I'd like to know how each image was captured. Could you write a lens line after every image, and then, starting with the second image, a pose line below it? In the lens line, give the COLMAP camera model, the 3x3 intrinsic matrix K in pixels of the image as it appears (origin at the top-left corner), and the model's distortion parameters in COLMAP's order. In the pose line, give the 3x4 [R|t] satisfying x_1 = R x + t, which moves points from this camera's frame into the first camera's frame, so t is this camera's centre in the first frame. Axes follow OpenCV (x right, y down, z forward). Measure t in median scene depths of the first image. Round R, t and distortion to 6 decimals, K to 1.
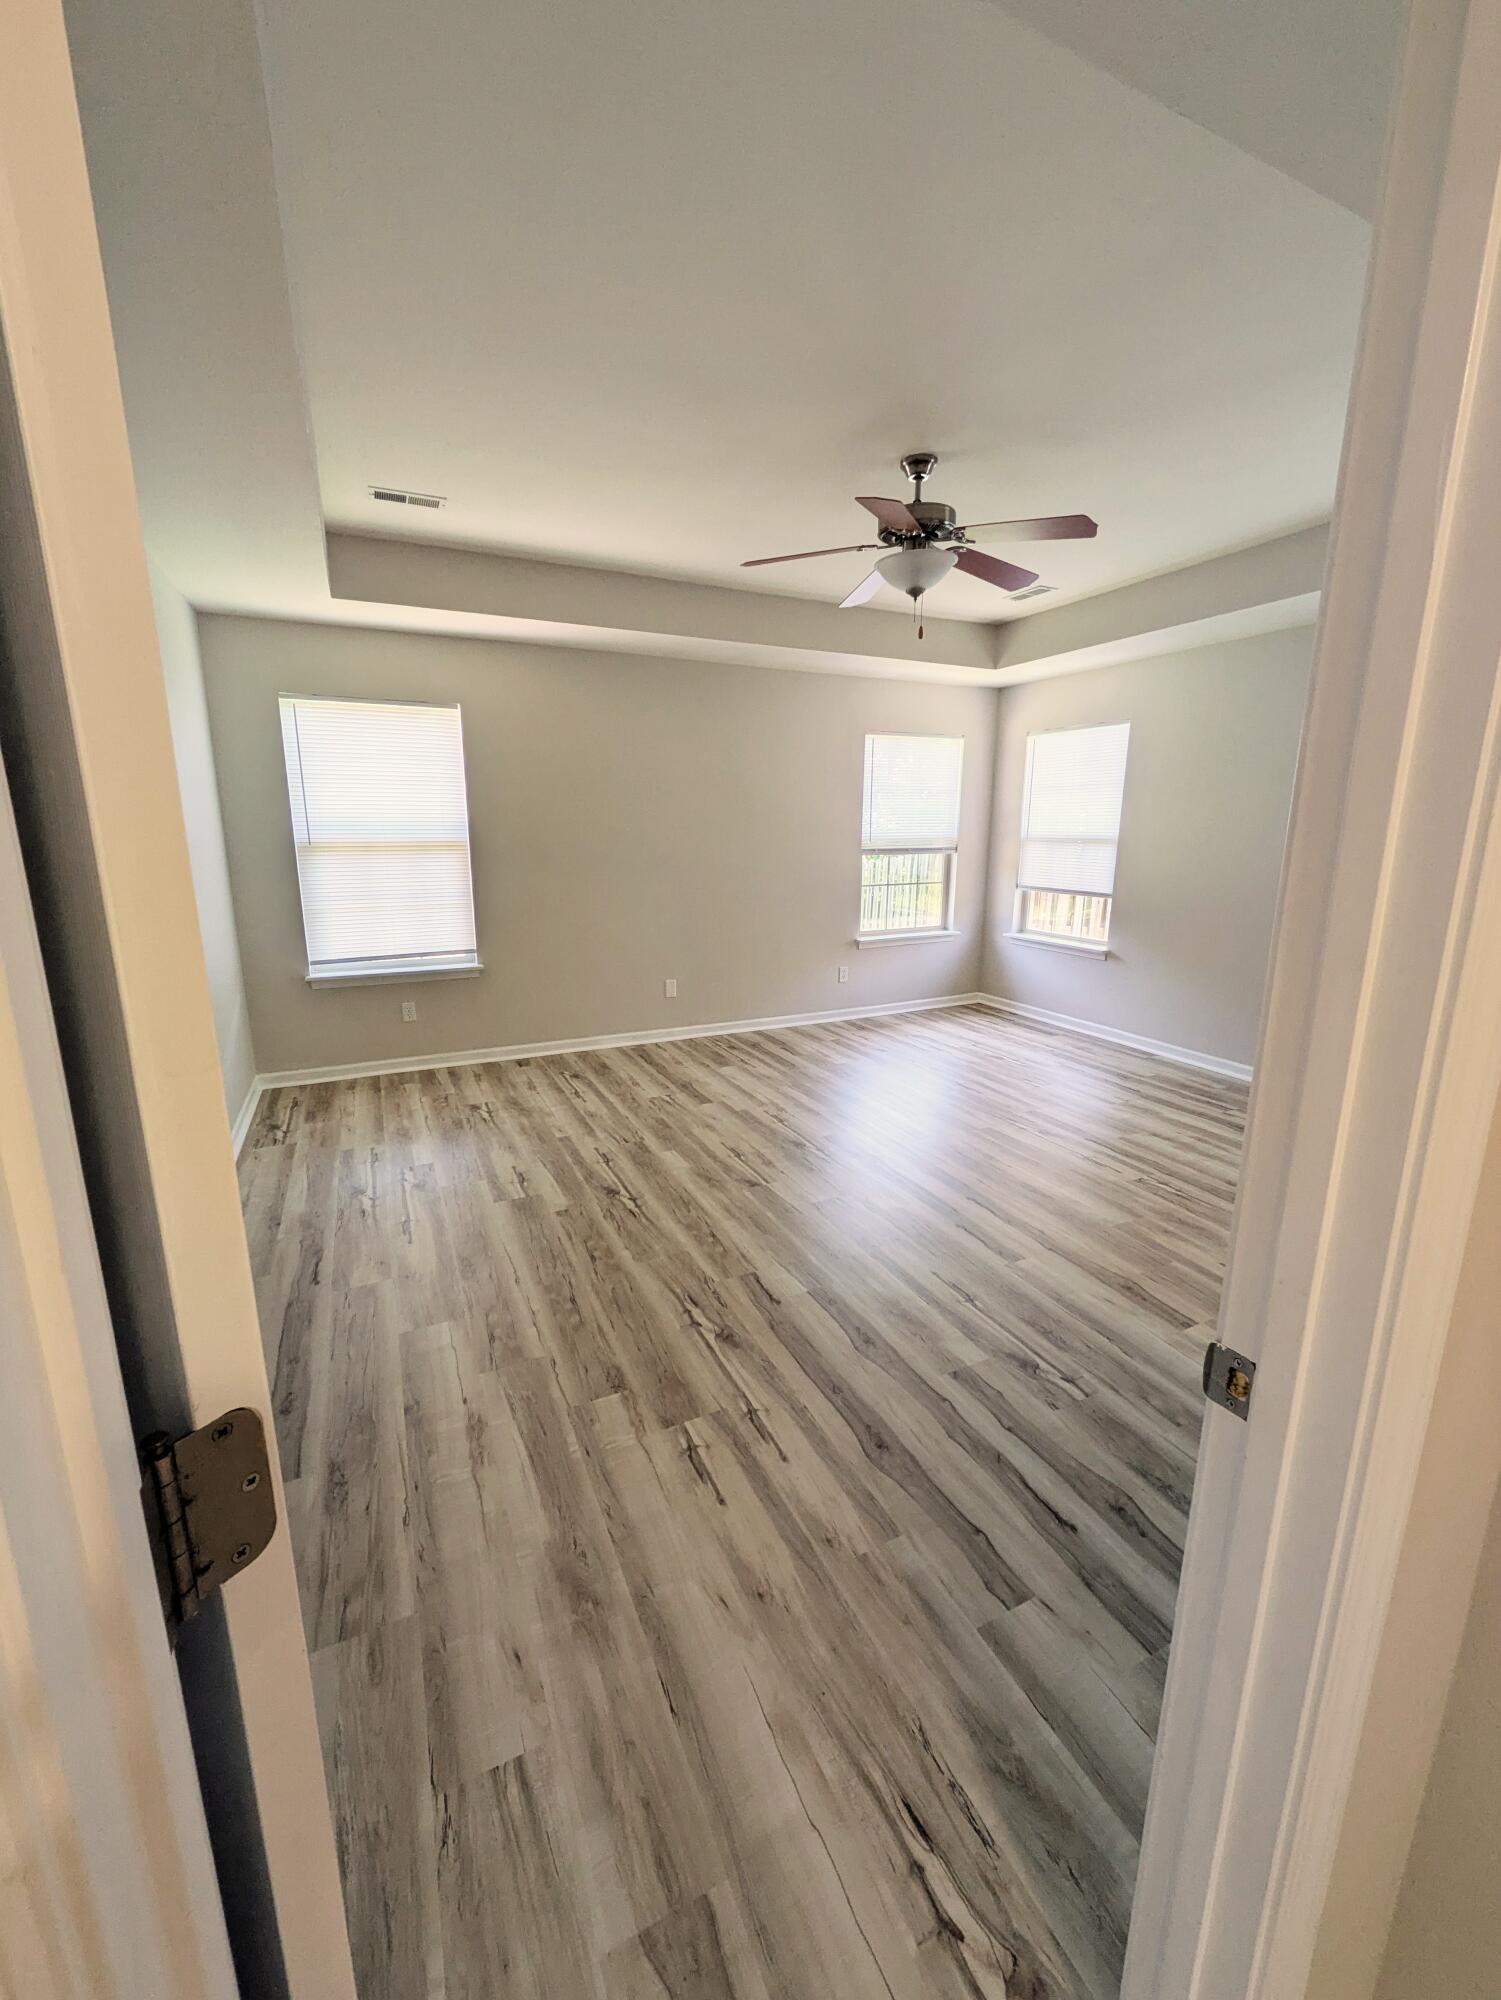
lens RADIAL K [[790.4, 0, 748.8], [0, 790.4, 992.5], [0, 0, 1]] dist [-0.002382, 0.000017]
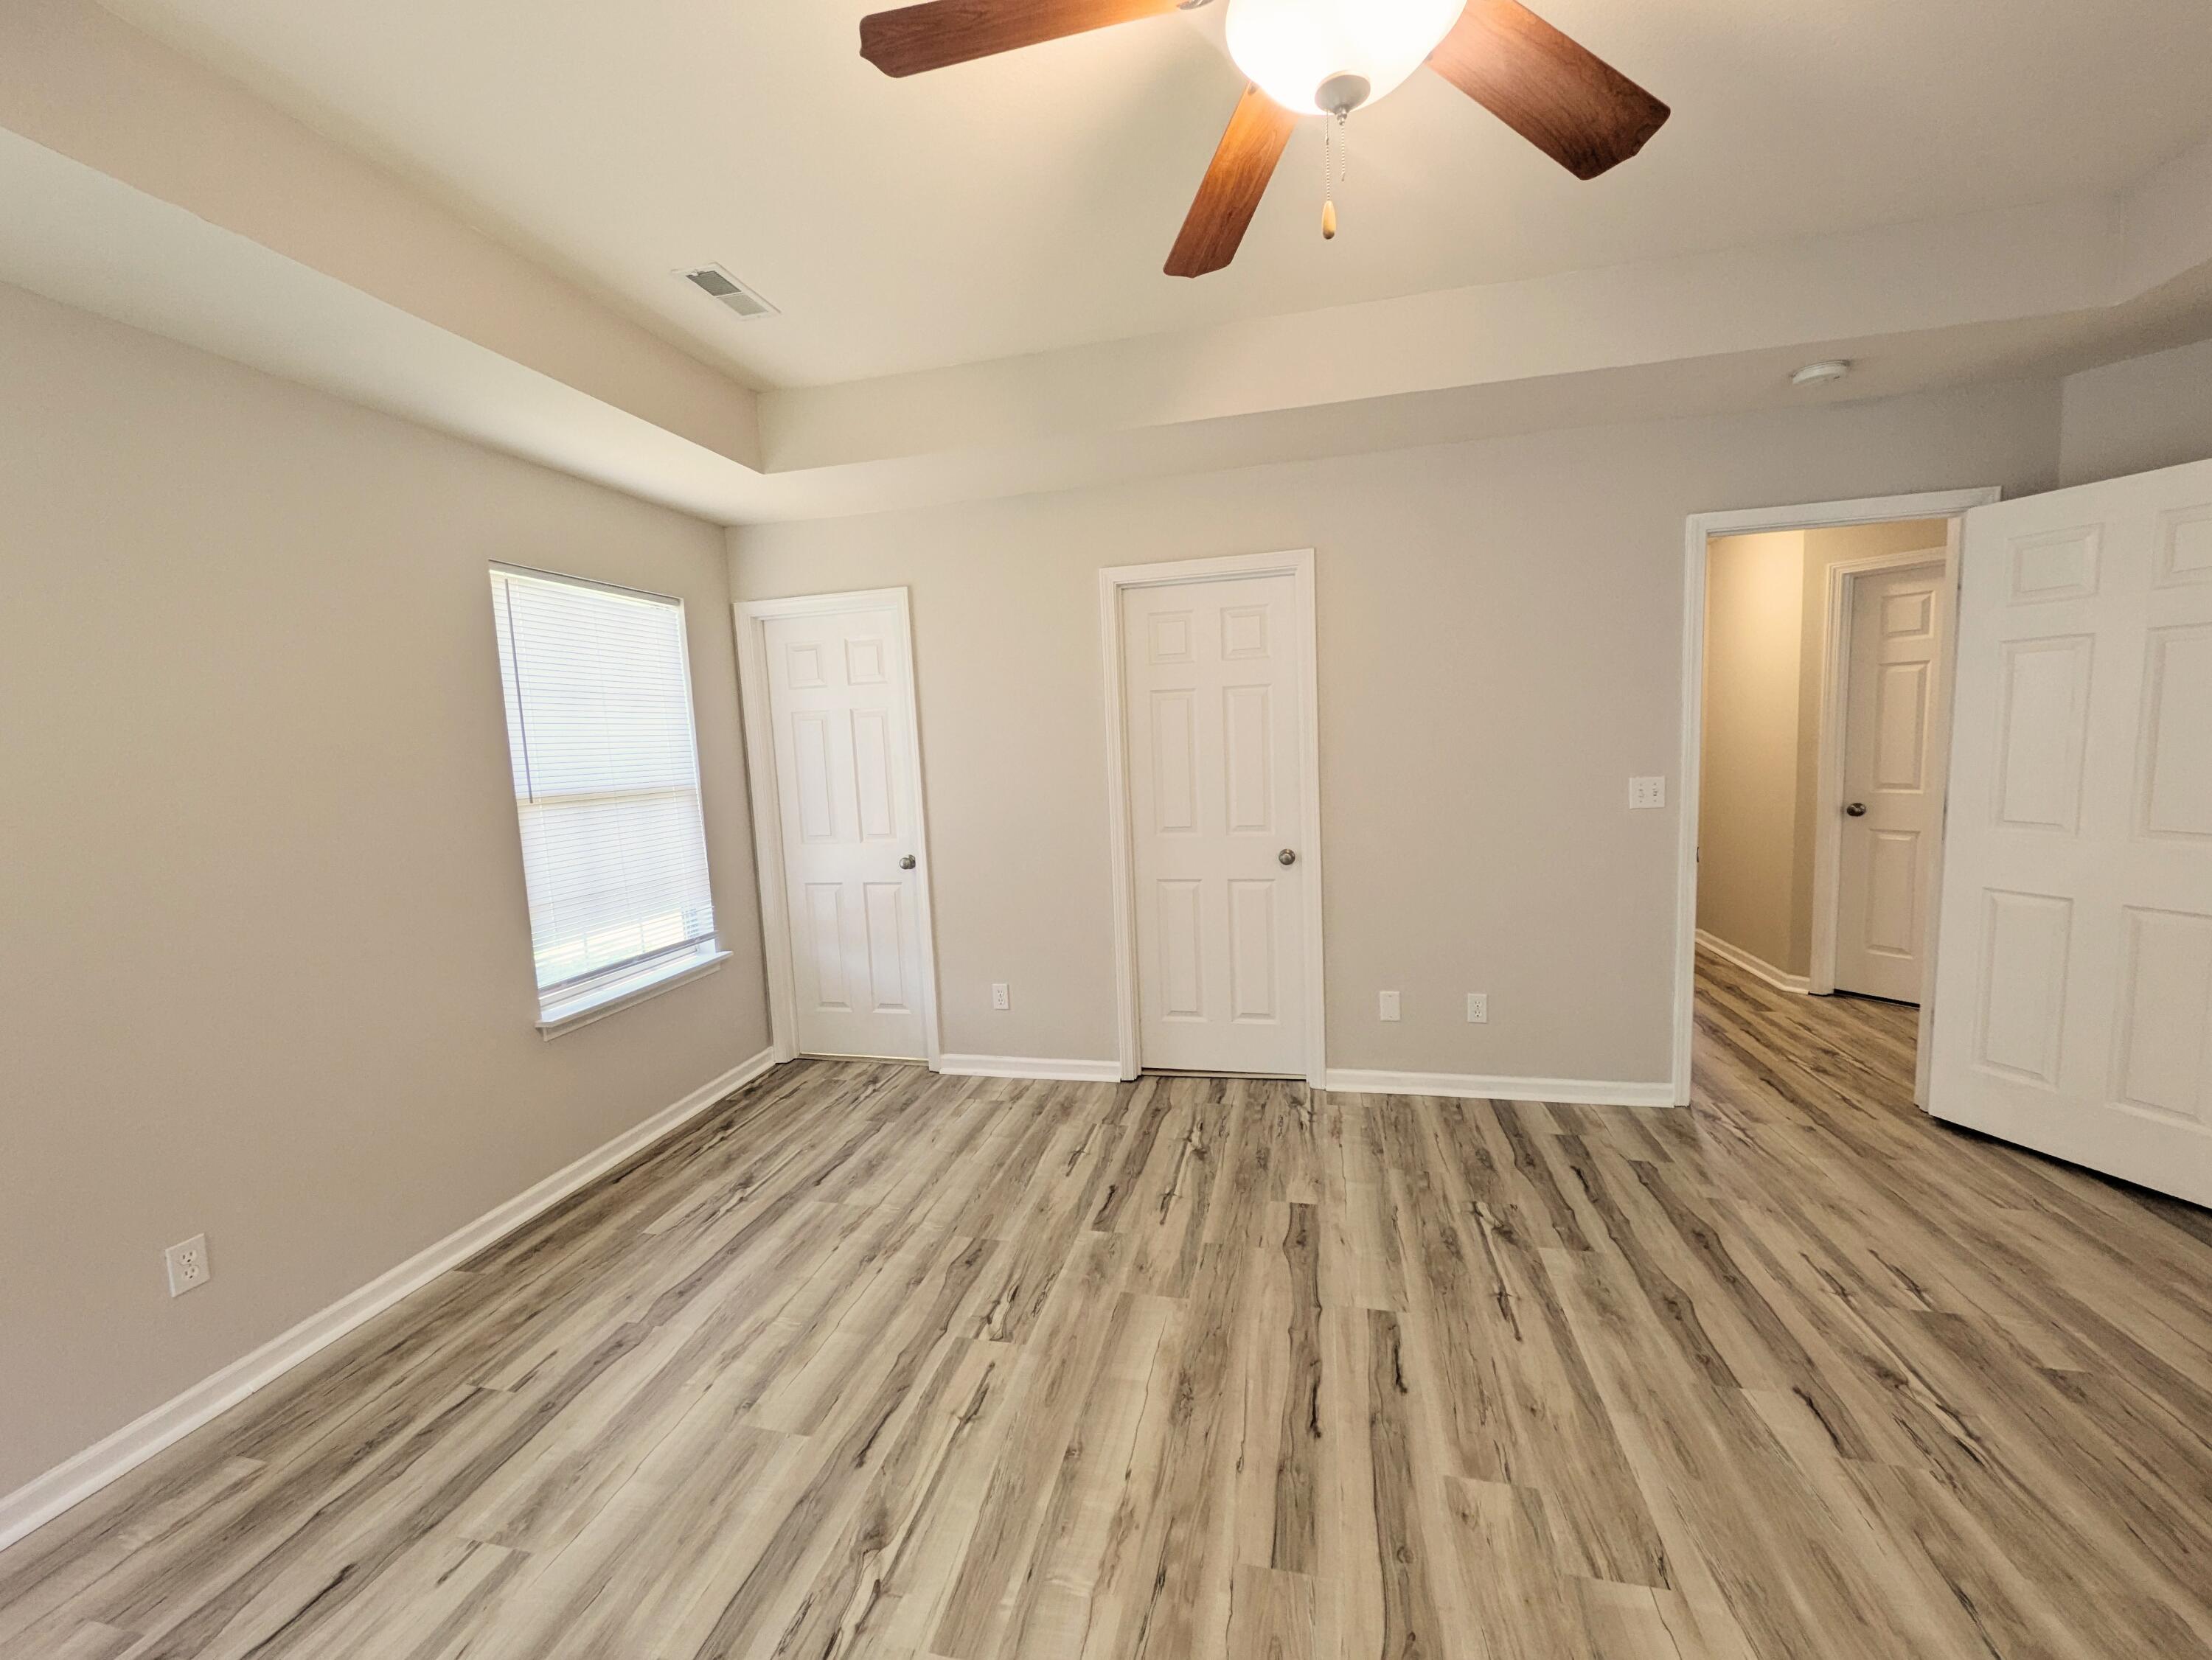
lens RADIAL K [[874.1, 0, 1102.2], [0, 874.1, 832.8], [0, 0, 1]] dist [-0.002382, 0.000017]
pose [[-0.777213, -0.036672, 0.628168, 0.038477], [0.170804, 0.948522, 0.266705, -0.306660], [-0.605612, 0.314580, -0.730940, 1.407578]]
